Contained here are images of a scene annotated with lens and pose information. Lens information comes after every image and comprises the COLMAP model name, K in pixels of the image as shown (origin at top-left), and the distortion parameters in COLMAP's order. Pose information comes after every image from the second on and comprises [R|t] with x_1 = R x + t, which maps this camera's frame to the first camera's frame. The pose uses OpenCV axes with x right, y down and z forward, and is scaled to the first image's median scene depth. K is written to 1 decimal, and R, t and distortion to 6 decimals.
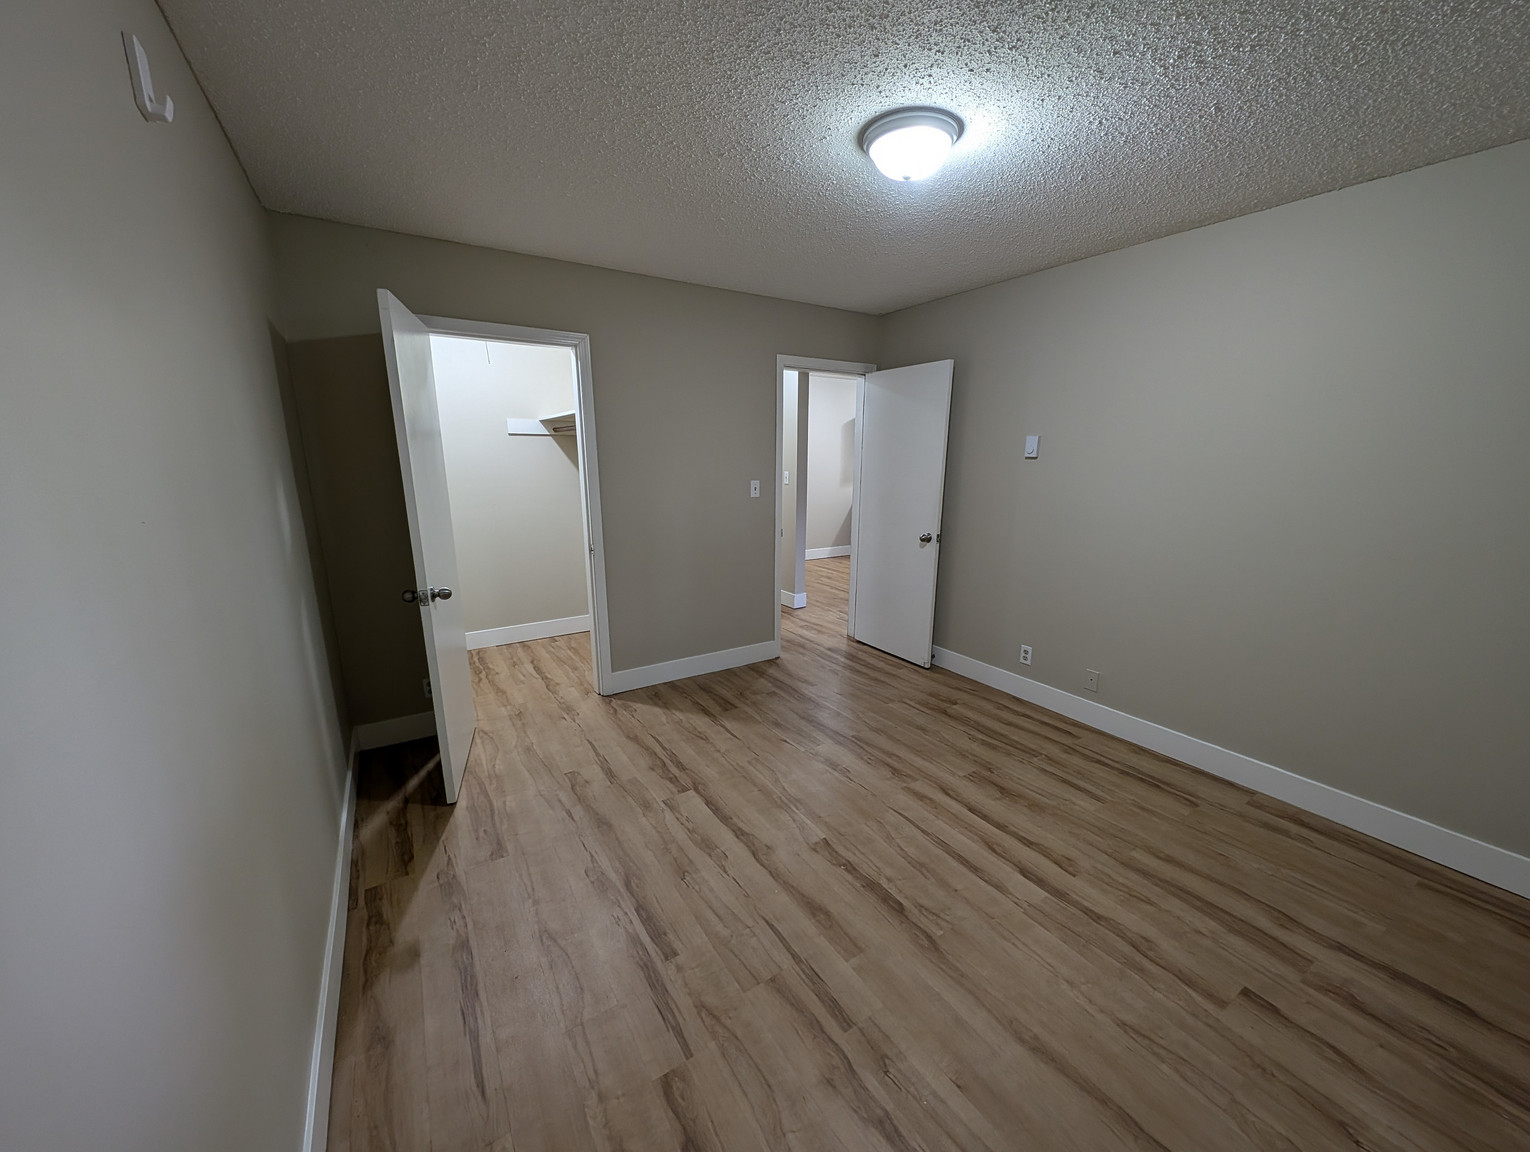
lens RADIAL K [[573.4, 0, 769.2], [0, 573.4, 583.8], [0, 0, 1]] dist [-0.001880, -0.000585]
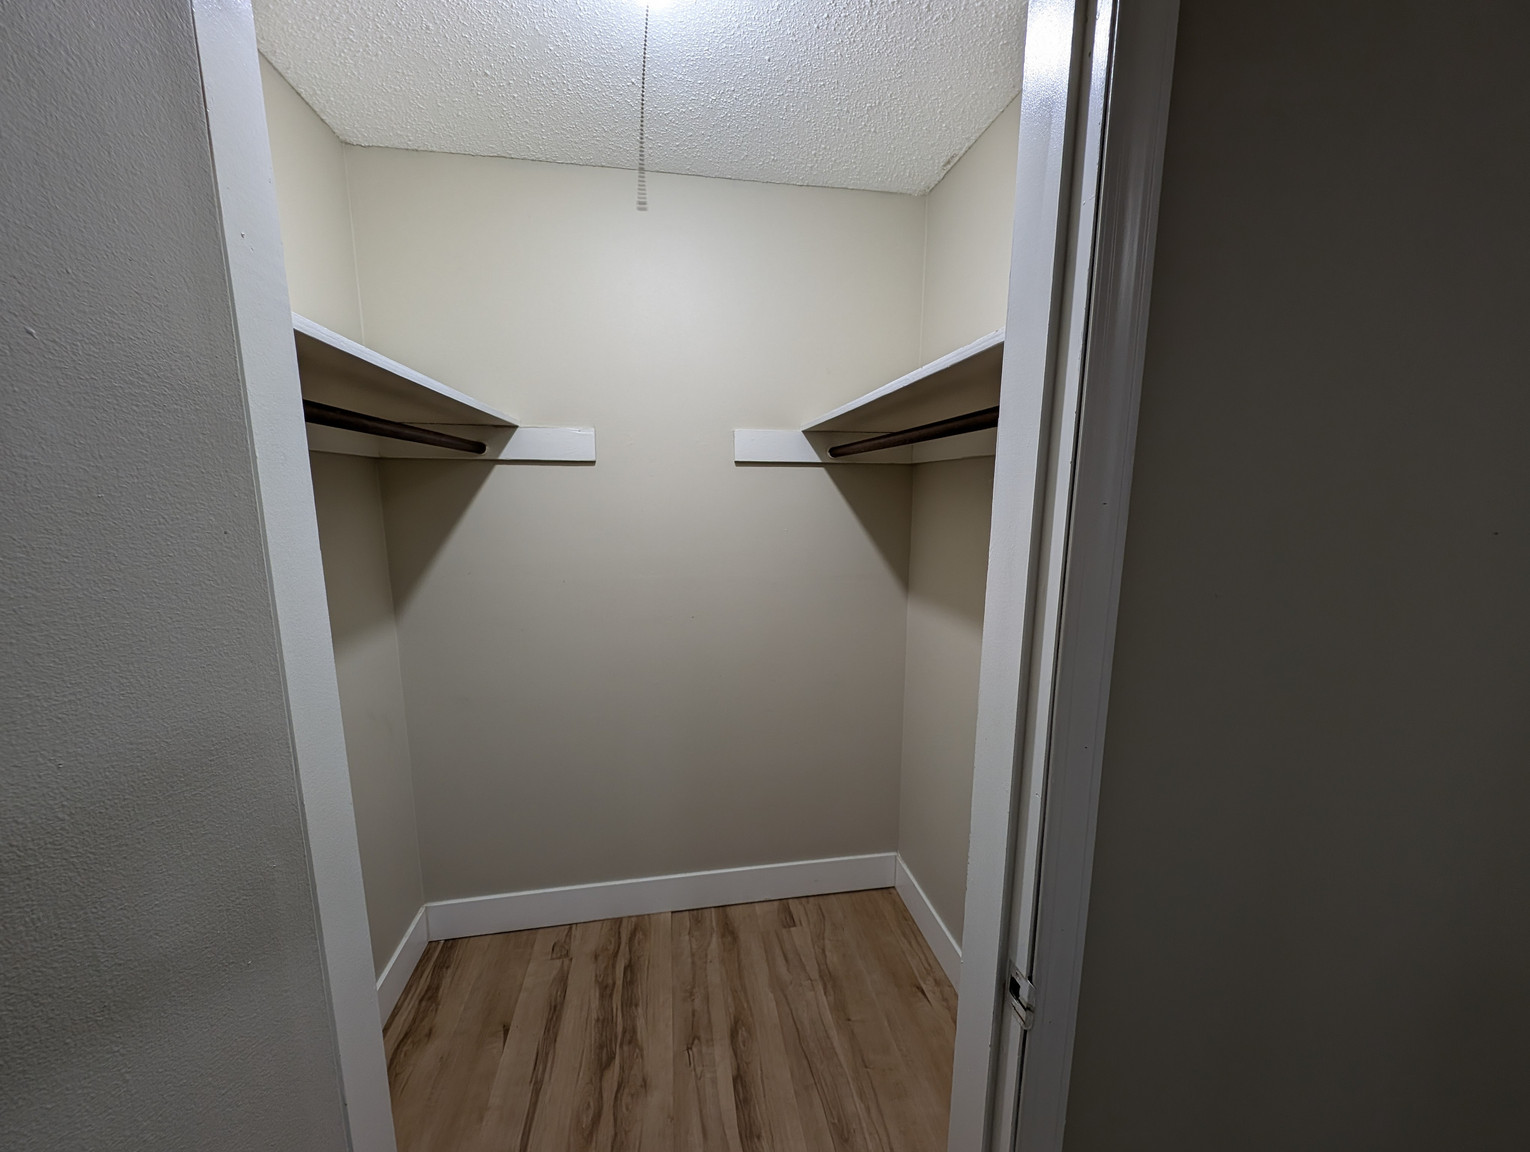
lens RADIAL K [[573.4, 0, 769.2], [0, 573.4, 583.8], [0, 0, 1]] dist [-0.001880, -0.000585]
pose [[0.924541, 0.062114, -0.375986, -0.253041], [-0.086965, 0.994982, -0.049472, -0.145912], [0.371026, 0.078437, 0.925304, 0.597864]]
